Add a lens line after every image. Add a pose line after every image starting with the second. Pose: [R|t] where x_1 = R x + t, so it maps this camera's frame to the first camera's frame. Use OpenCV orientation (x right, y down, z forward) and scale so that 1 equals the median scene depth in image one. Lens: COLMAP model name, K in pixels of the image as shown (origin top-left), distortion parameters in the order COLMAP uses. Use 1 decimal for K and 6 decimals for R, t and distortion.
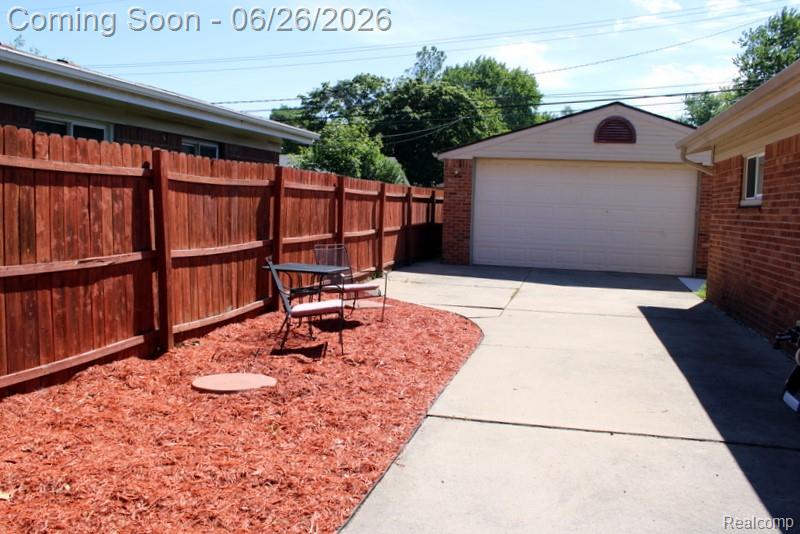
lens RADIAL K [[671.2, 0, 400.0], [0, 671.2, 267.0], [0, 0, 1]] dist [-0.178636, 0.180812]
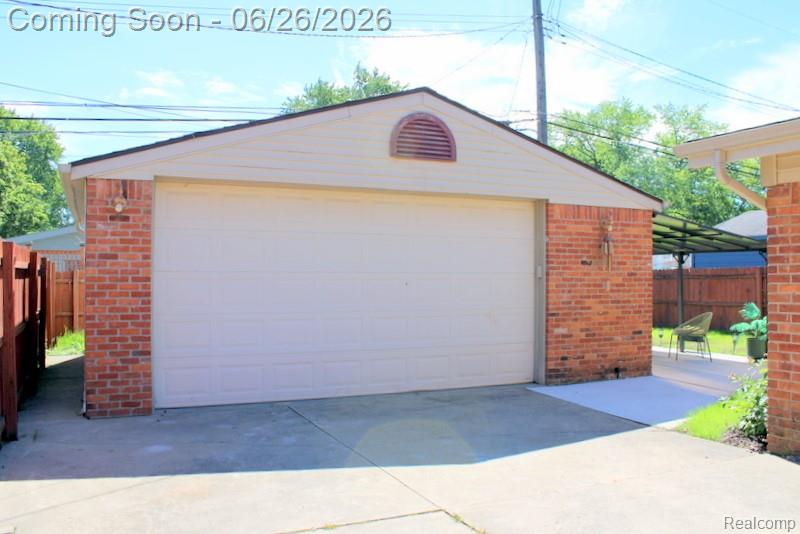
lens RADIAL K [[683.7, 0, 400.0], [0, 683.7, 267.0], [0, 0, 1]] dist [-0.146226, 0.003368]
pose [[0.760901, -0.019273, 0.648581, -0.040682], [0.084451, 0.993998, -0.069538, -0.038802], [-0.643349, 0.107685, 0.757962, 0.375798]]
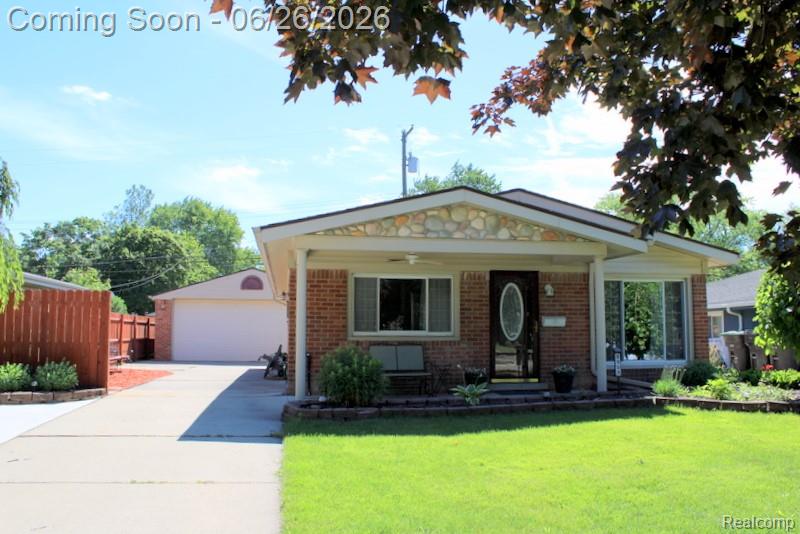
lens RADIAL K [[671.2, 0, 400.0], [0, 671.2, 267.0], [0, 0, 1]] dist [-0.178636, 0.180812]
pose [[0.910642, 0.012582, 0.413005, -0.042264], [0.065360, 0.982566, -0.174047, 0.064429], [-0.407995, 0.185488, 0.893943, -0.550995]]
